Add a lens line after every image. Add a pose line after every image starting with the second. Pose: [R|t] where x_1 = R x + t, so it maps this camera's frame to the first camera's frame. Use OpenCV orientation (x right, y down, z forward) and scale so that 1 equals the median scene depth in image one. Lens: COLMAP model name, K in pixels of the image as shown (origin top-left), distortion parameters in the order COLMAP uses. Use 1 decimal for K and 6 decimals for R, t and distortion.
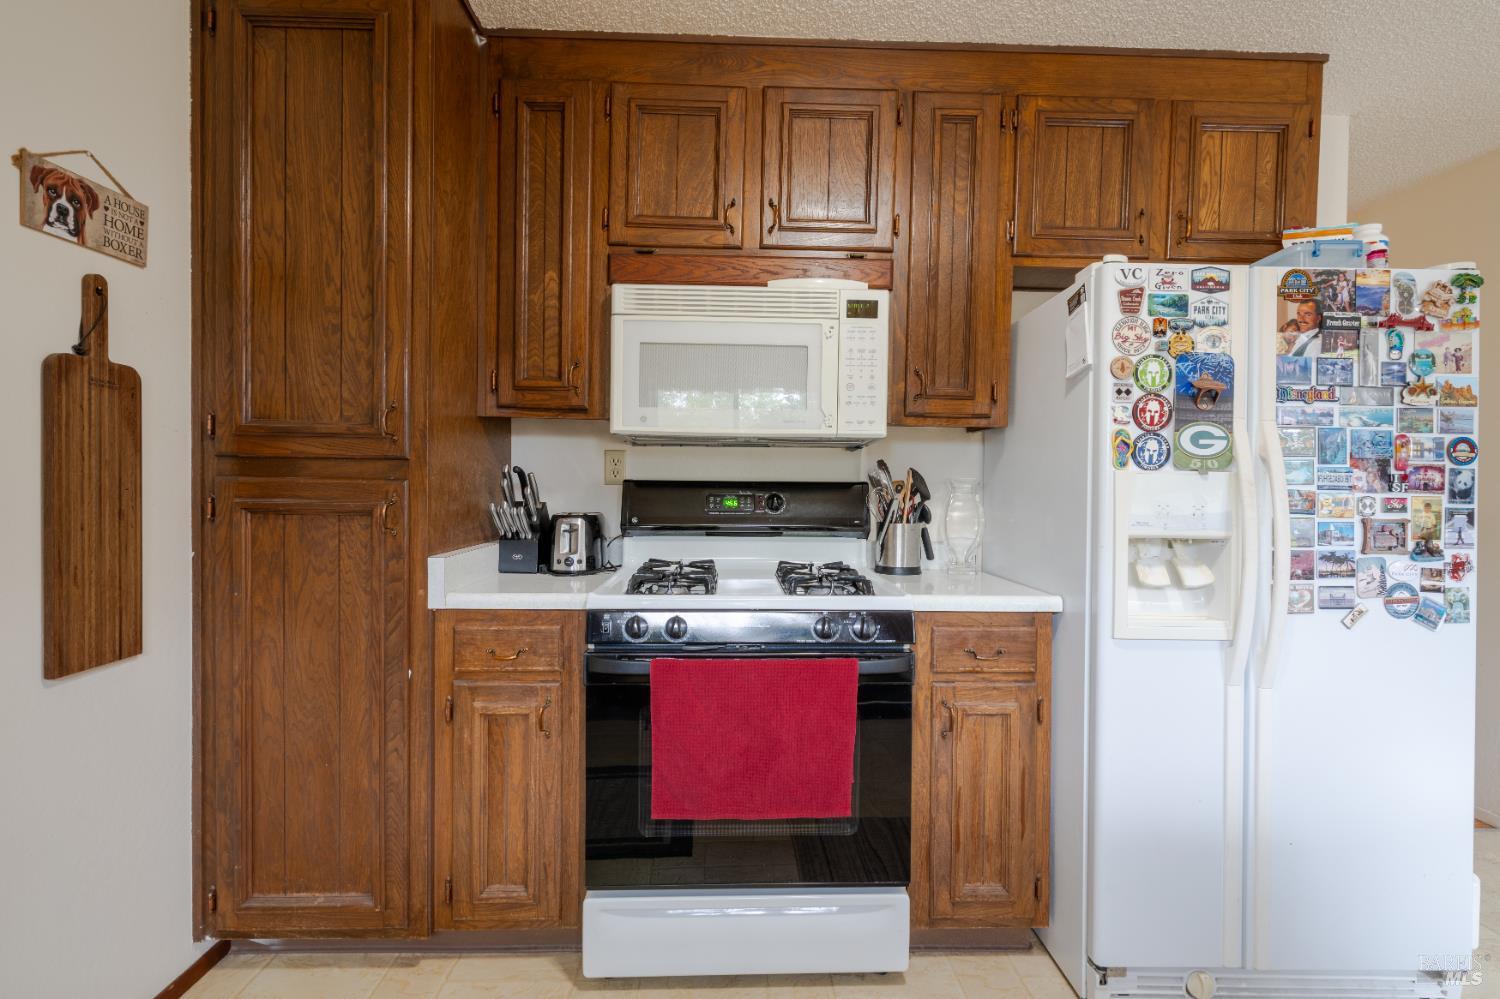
lens RADIAL K [[713.6, 0, 751.2], [0, 713.6, 488.1], [0, 0, 1]] dist [0.016870, 0.001362]
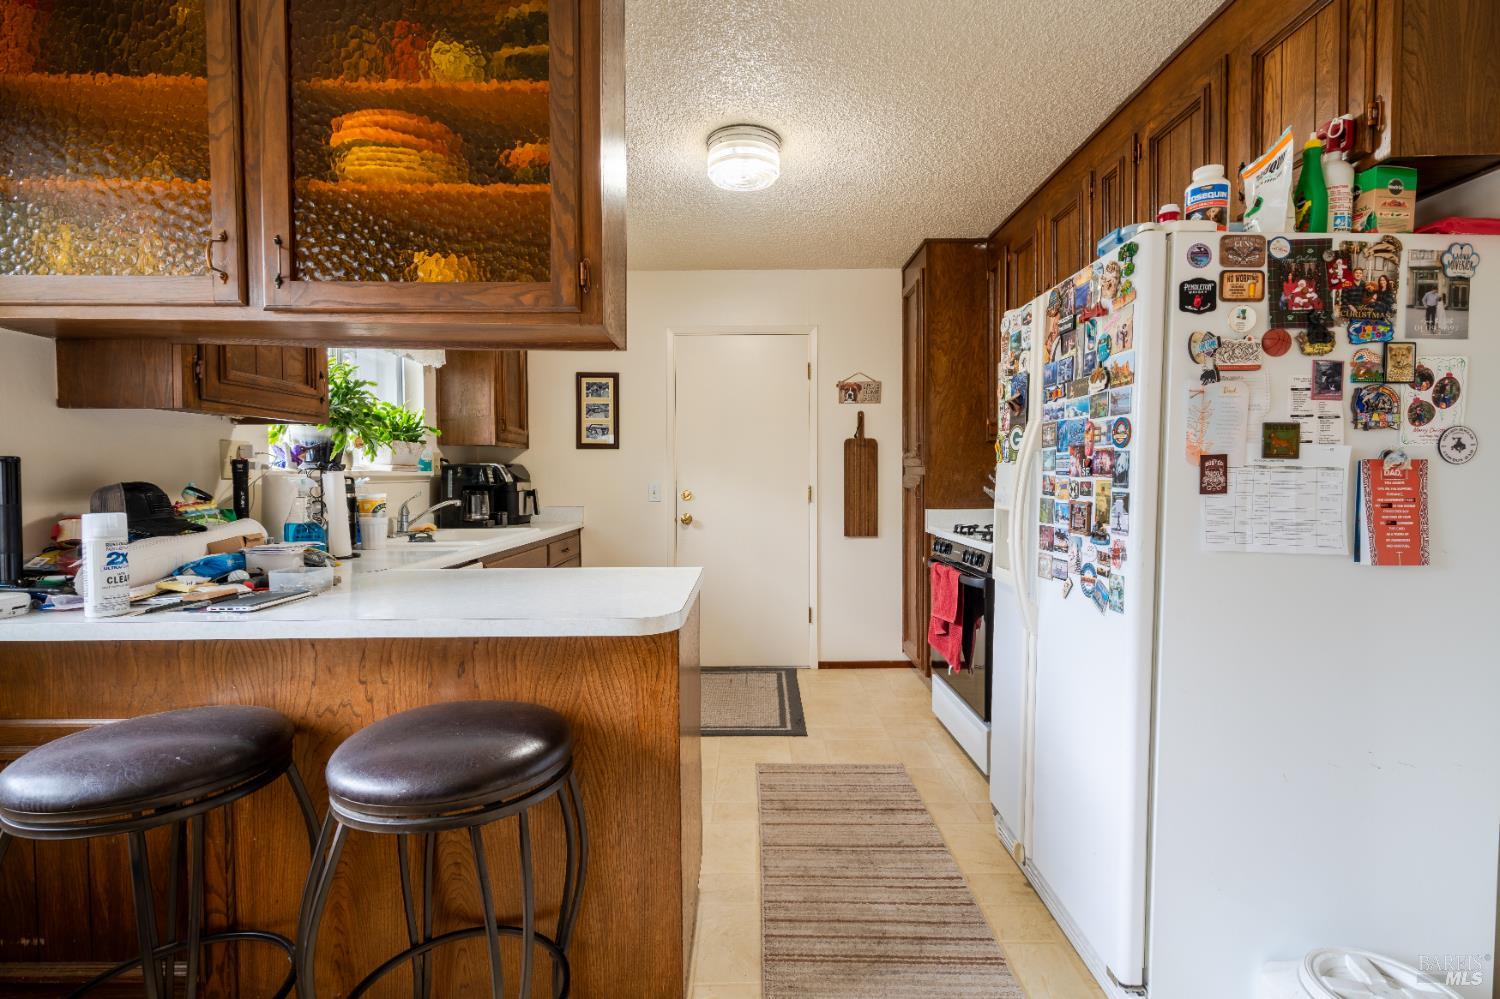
lens RADIAL K [[713.6, 0, 750.3], [0, 713.6, 496.7], [0, 0, 1]] dist [0.016870, 0.001362]
pose [[-0.025530, 0.017339, -0.999524, 1.944720], [-0.006166, 0.999828, 0.017502, 0.020101], [0.999655, 0.006610, -0.025419, 0.538800]]
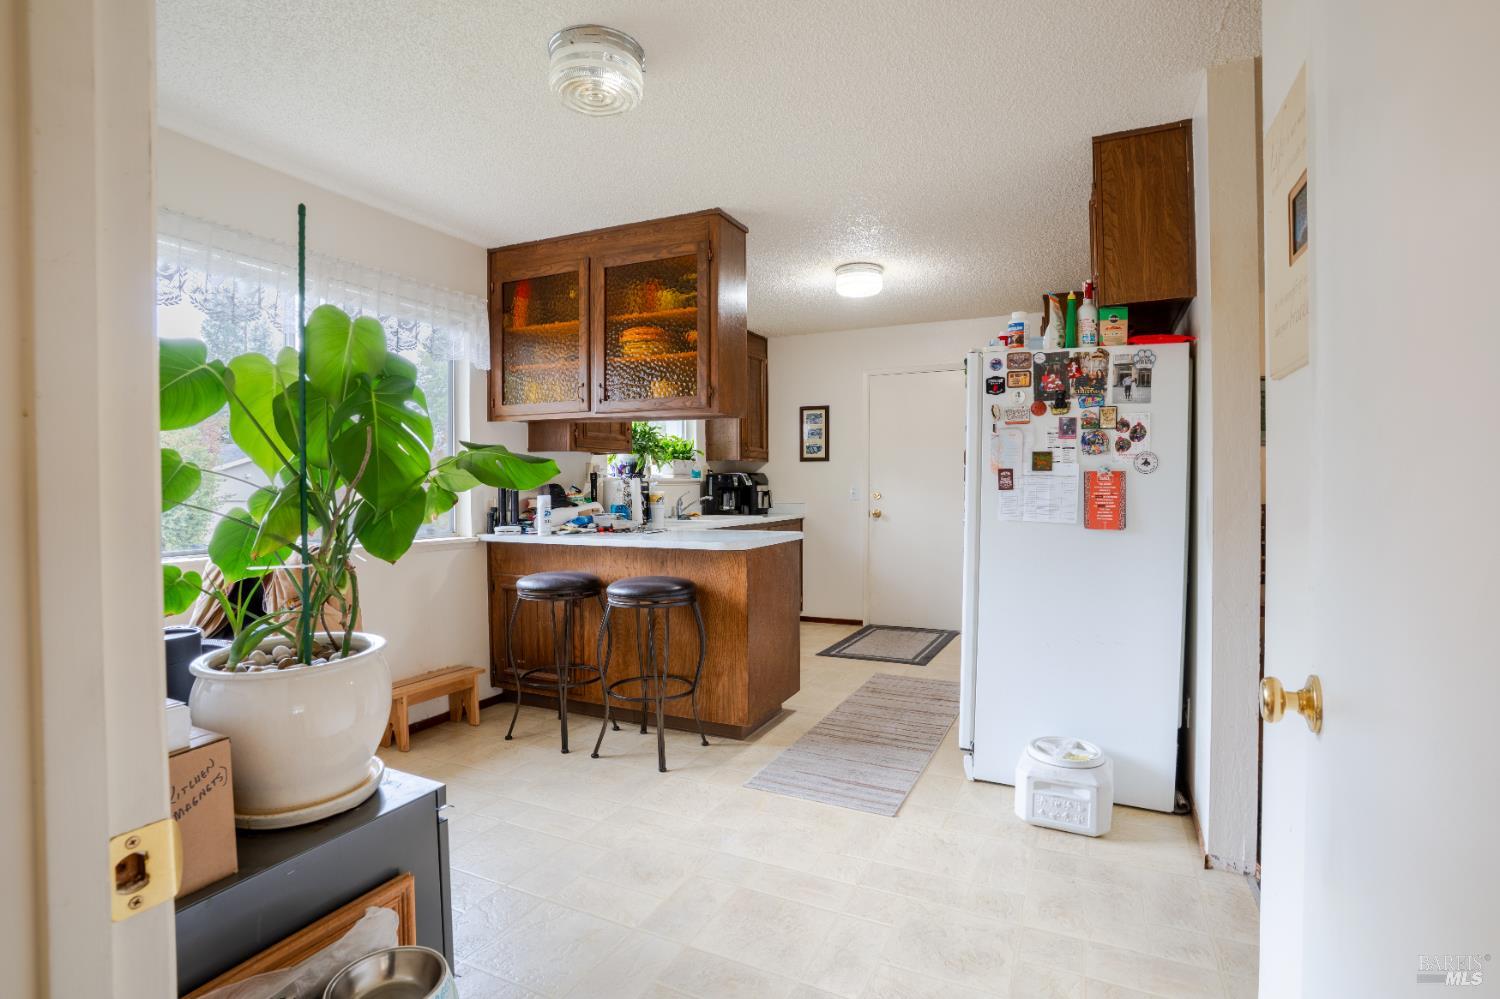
lens RADIAL K [[713.6, 0, 751.6], [0, 713.6, 496.2], [0, 0, 1]] dist [0.016870, 0.001362]
pose [[-0.442718, 0.006812, -0.896635, 2.772950], [-0.009957, 0.999872, 0.012512, 0.028441], [0.896605, 0.014467, -0.442594, 1.276420]]
